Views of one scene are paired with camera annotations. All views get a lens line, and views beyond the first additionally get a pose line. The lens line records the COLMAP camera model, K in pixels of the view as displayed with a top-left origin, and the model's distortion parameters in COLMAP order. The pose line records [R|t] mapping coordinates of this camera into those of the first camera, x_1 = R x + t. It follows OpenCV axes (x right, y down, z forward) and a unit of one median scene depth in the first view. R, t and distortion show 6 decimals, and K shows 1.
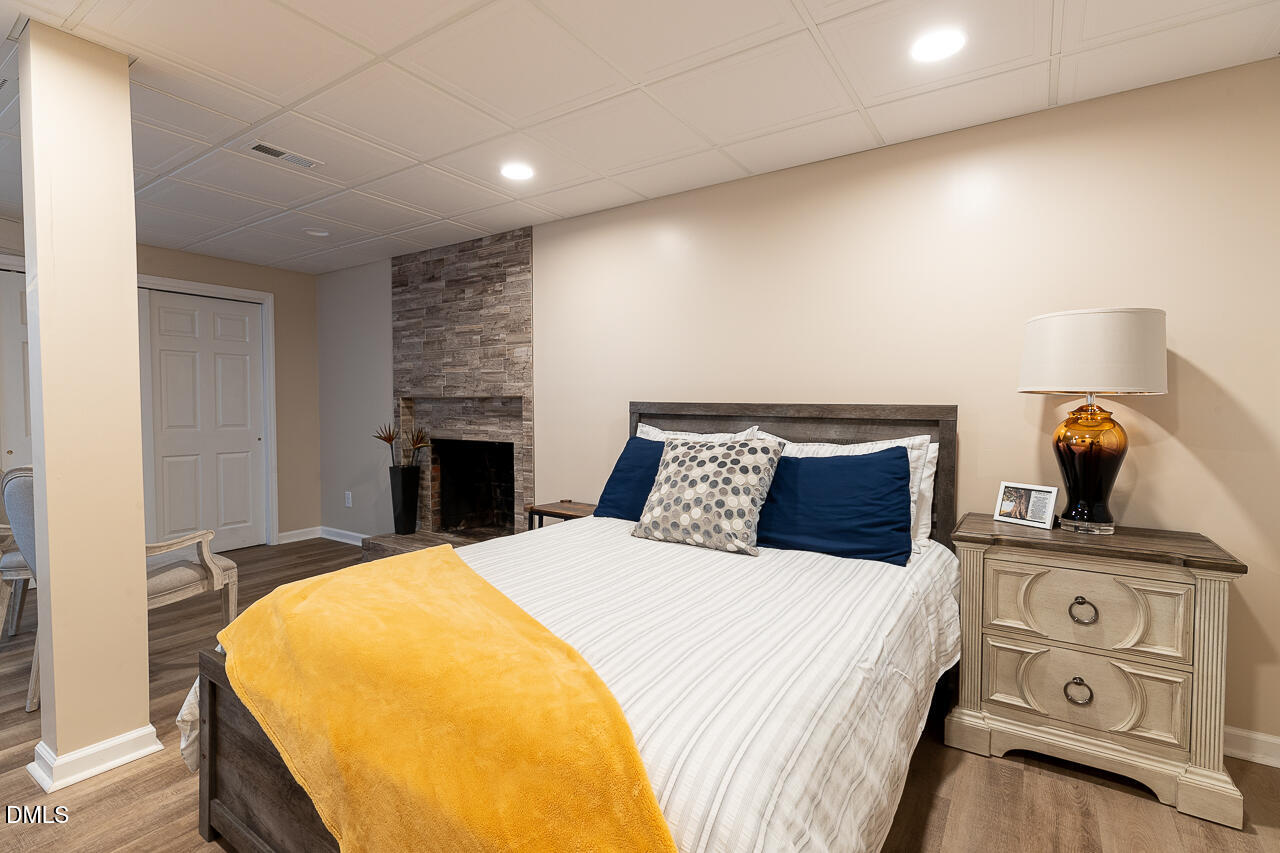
lens RADIAL K [[597.9, 0, 640.0], [0, 597.9, 426.5], [0, 0, 1]] dist [-0.000034, -0.000051]
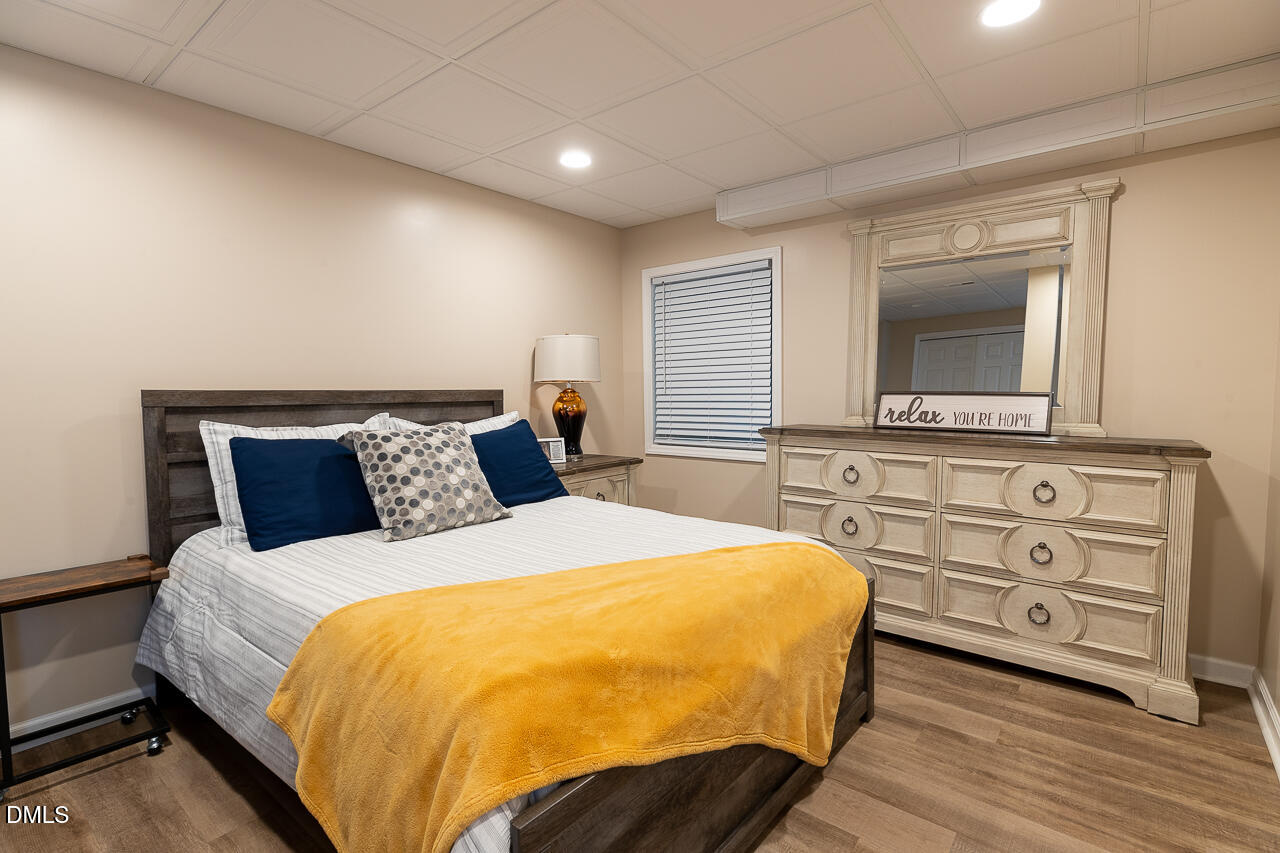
lens RADIAL K [[597.9, 0, 640.0], [0, 597.9, 426.5], [0, 0, 1]] dist [-0.000034, -0.000051]
pose [[0.088442, -0.070150, 0.993608, -0.813555], [0.045301, 0.996768, 0.066341, -0.027034], [-0.995051, 0.039144, 0.091334, 0.527686]]
